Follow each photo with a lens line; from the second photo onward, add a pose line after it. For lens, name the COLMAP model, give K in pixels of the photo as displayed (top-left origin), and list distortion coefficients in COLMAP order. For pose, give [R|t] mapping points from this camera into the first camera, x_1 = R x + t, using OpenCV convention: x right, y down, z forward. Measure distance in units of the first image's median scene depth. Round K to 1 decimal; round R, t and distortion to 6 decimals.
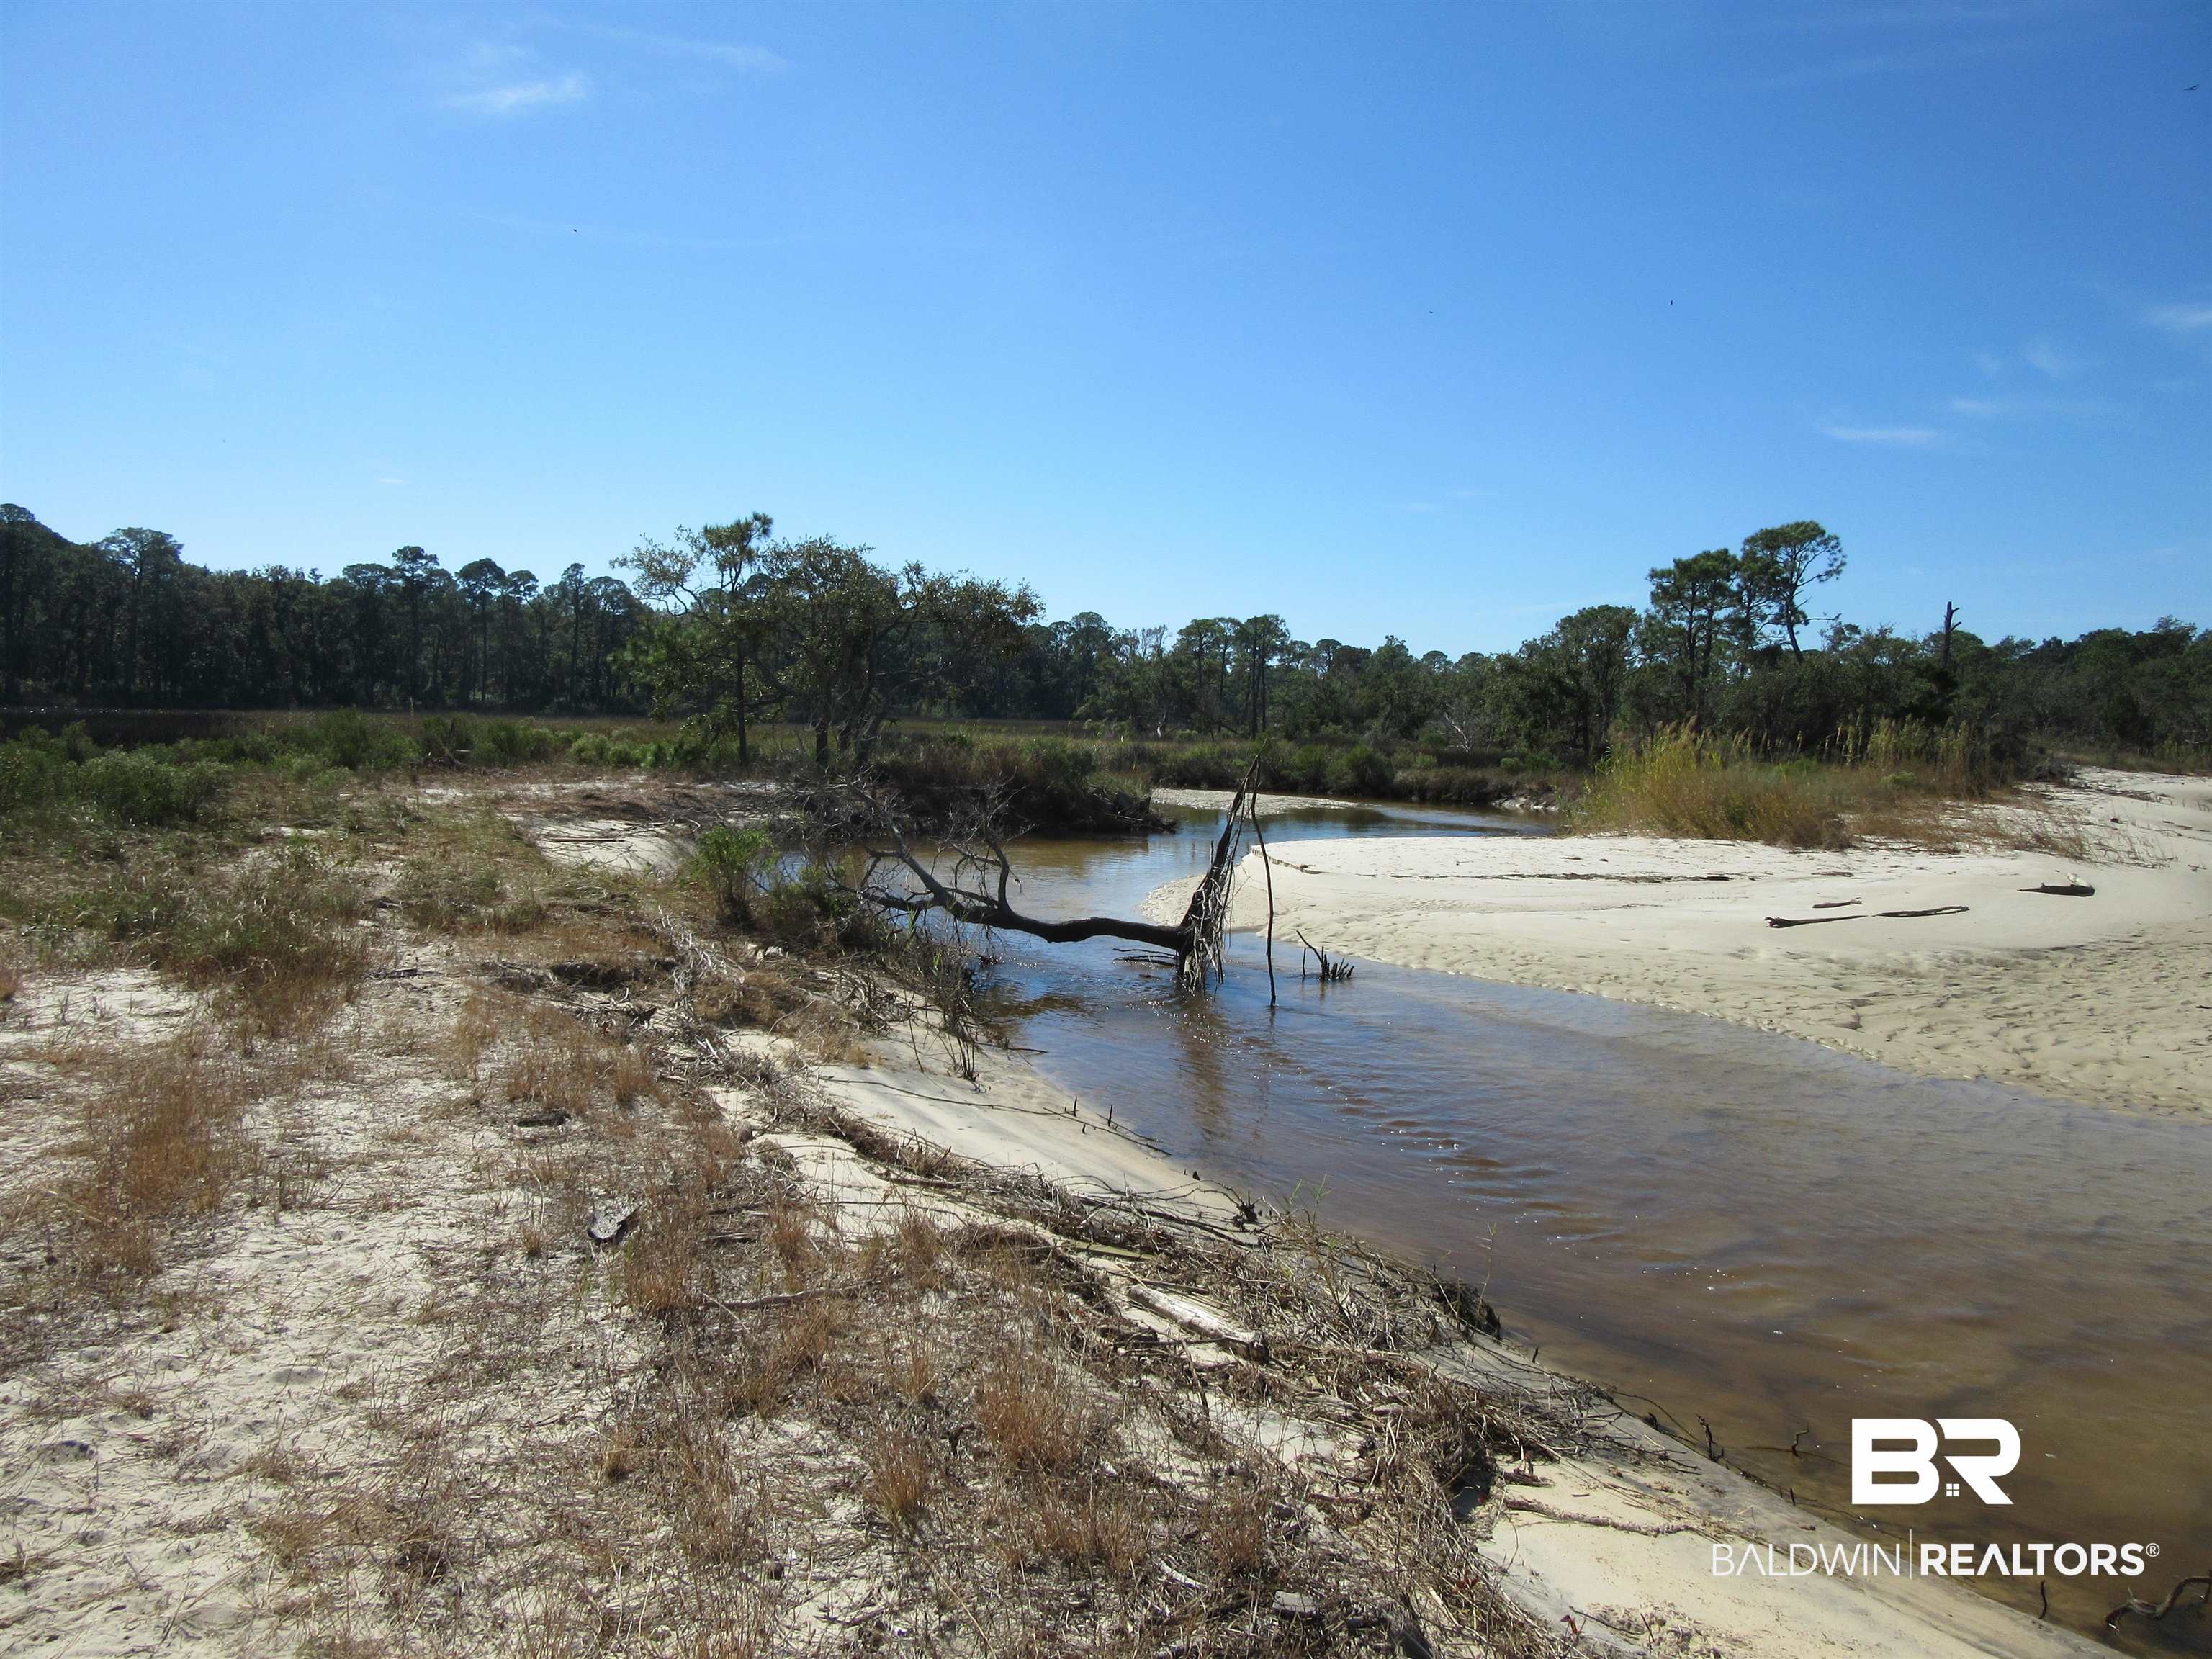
lens RADIAL K [[1632.9, 0, 1102.8], [0, 1632.9, 831.6], [0, 0, 1]] dist [-0.046155, 0.028107]
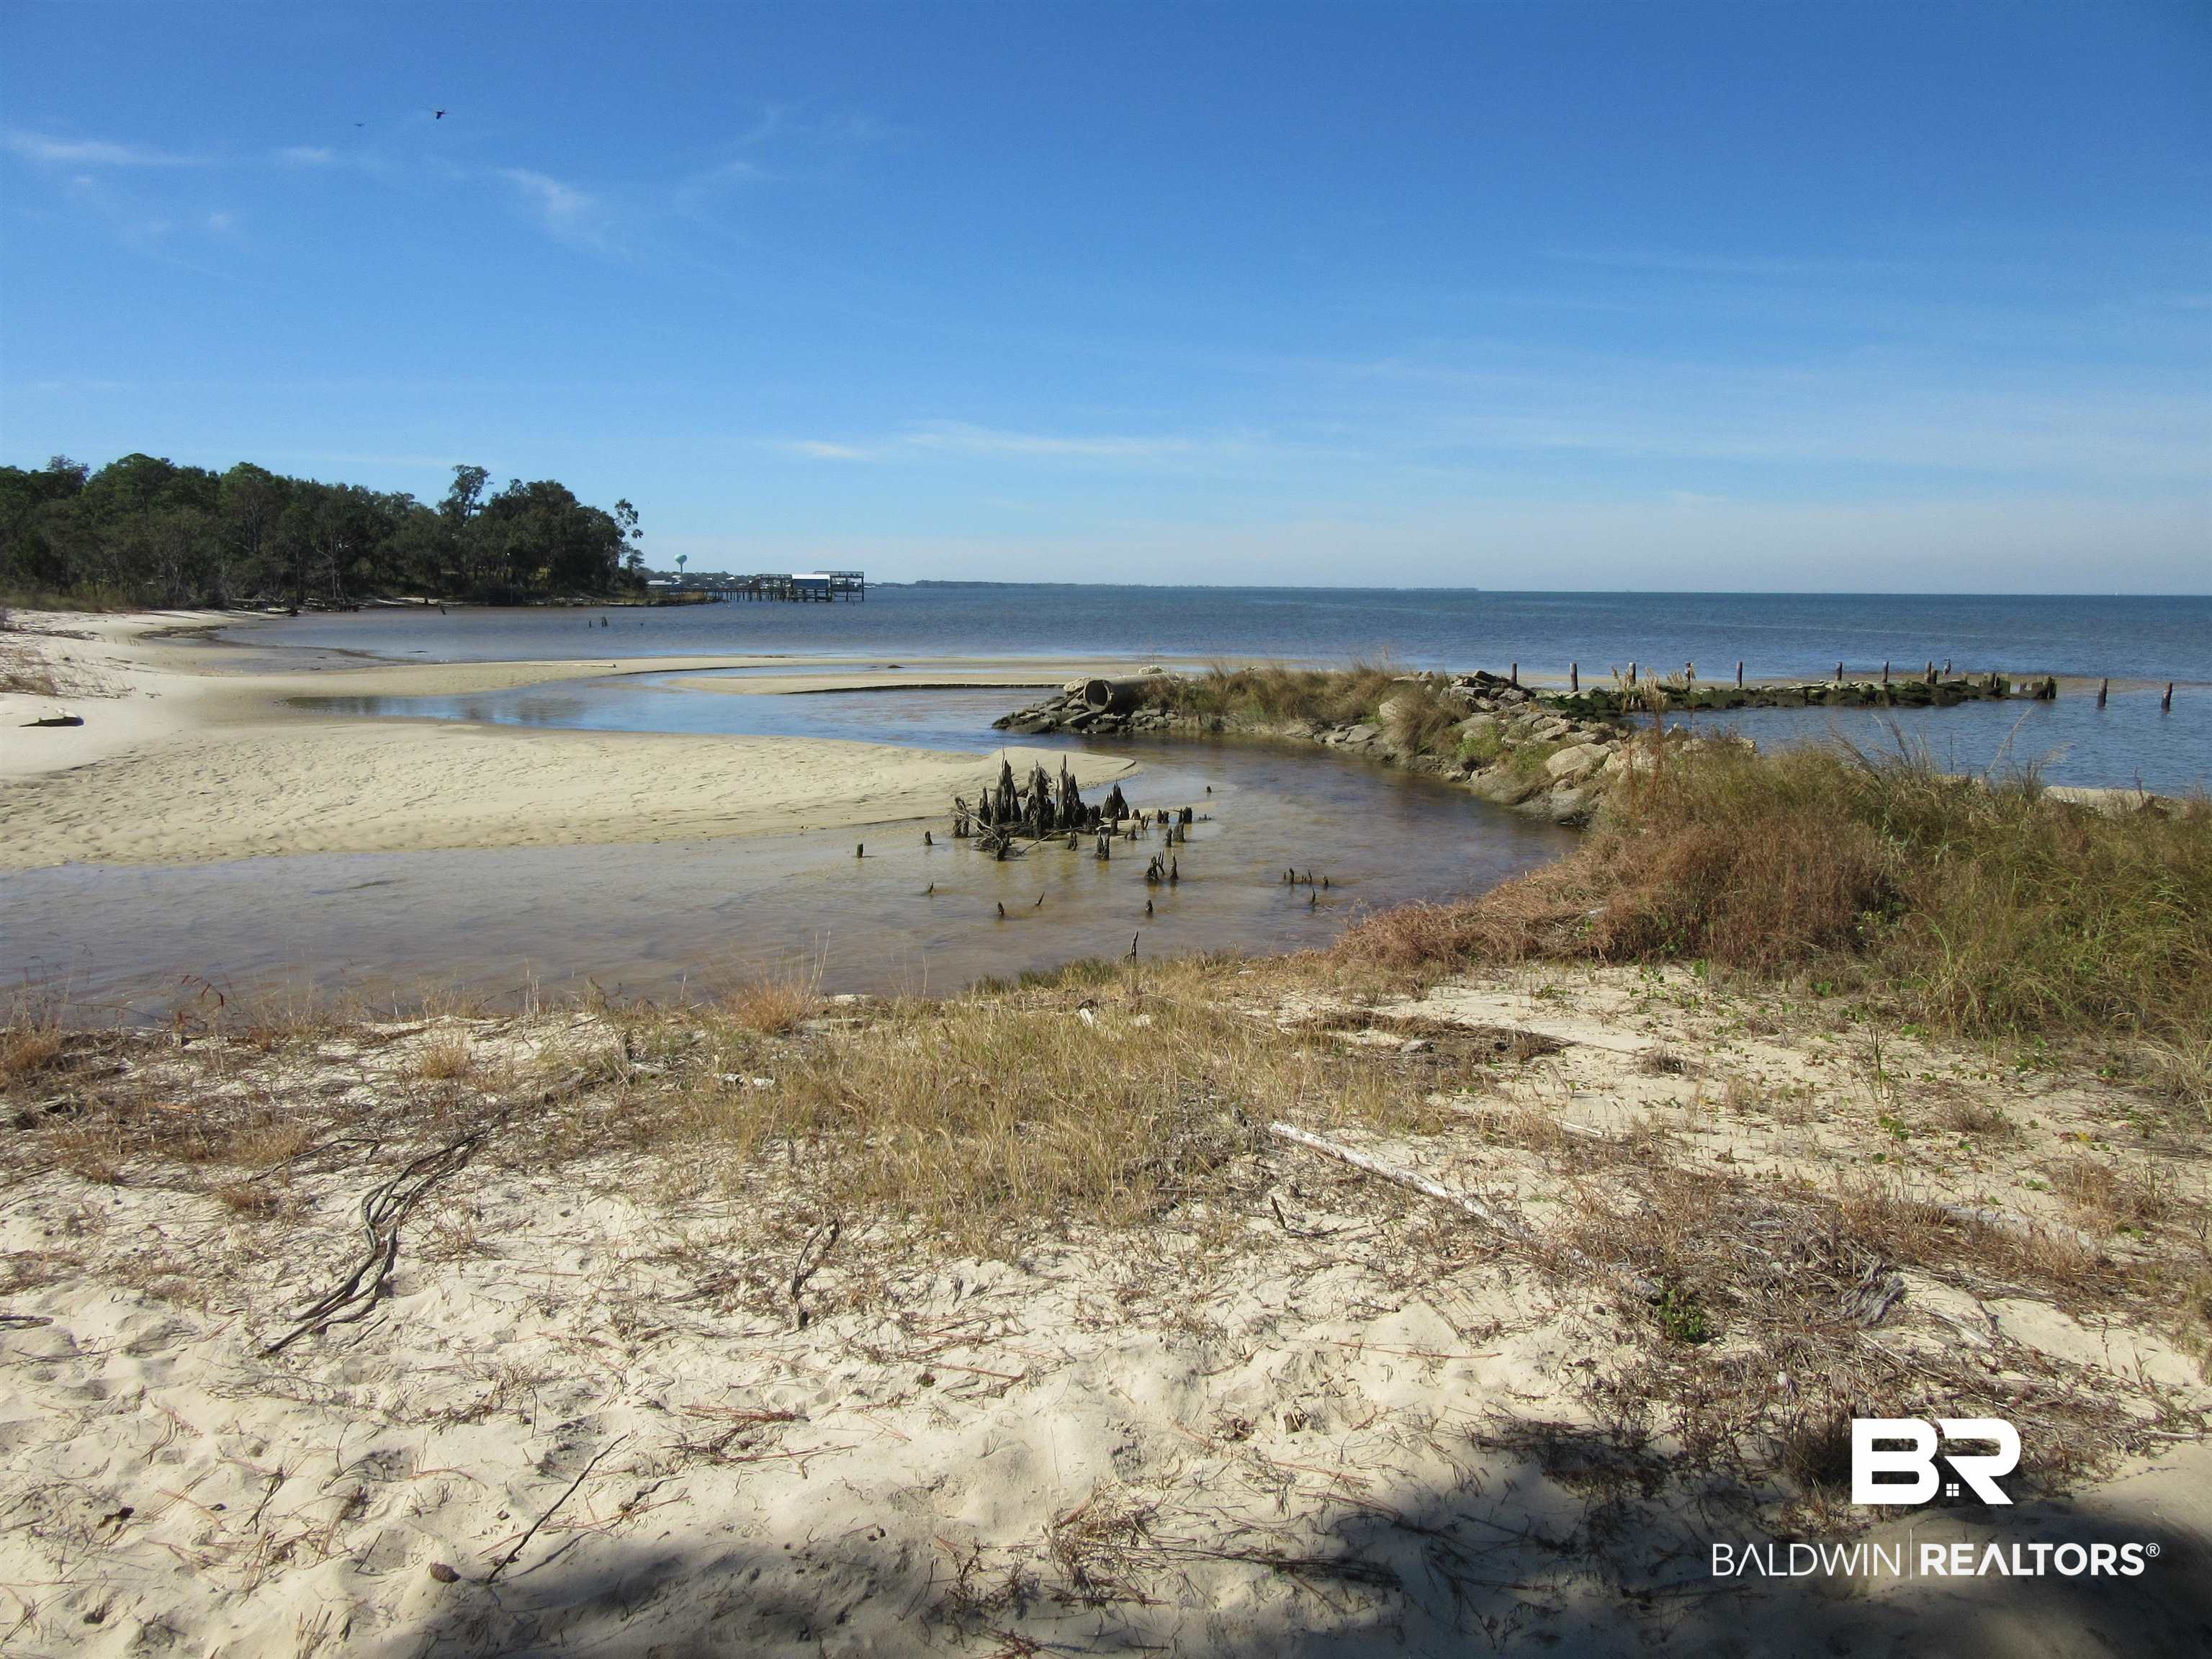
lens RADIAL K [[1632.9, 0, 1113.8], [0, 1632.9, 794.6], [0, 0, 1]] dist [-0.046155, 0.028107]
pose [[0.402606, -0.135197, 0.905334, -0.111435], [0.064577, 0.990764, 0.119237, -0.000518], [-0.913093, 0.010458, 0.407618, -0.117291]]
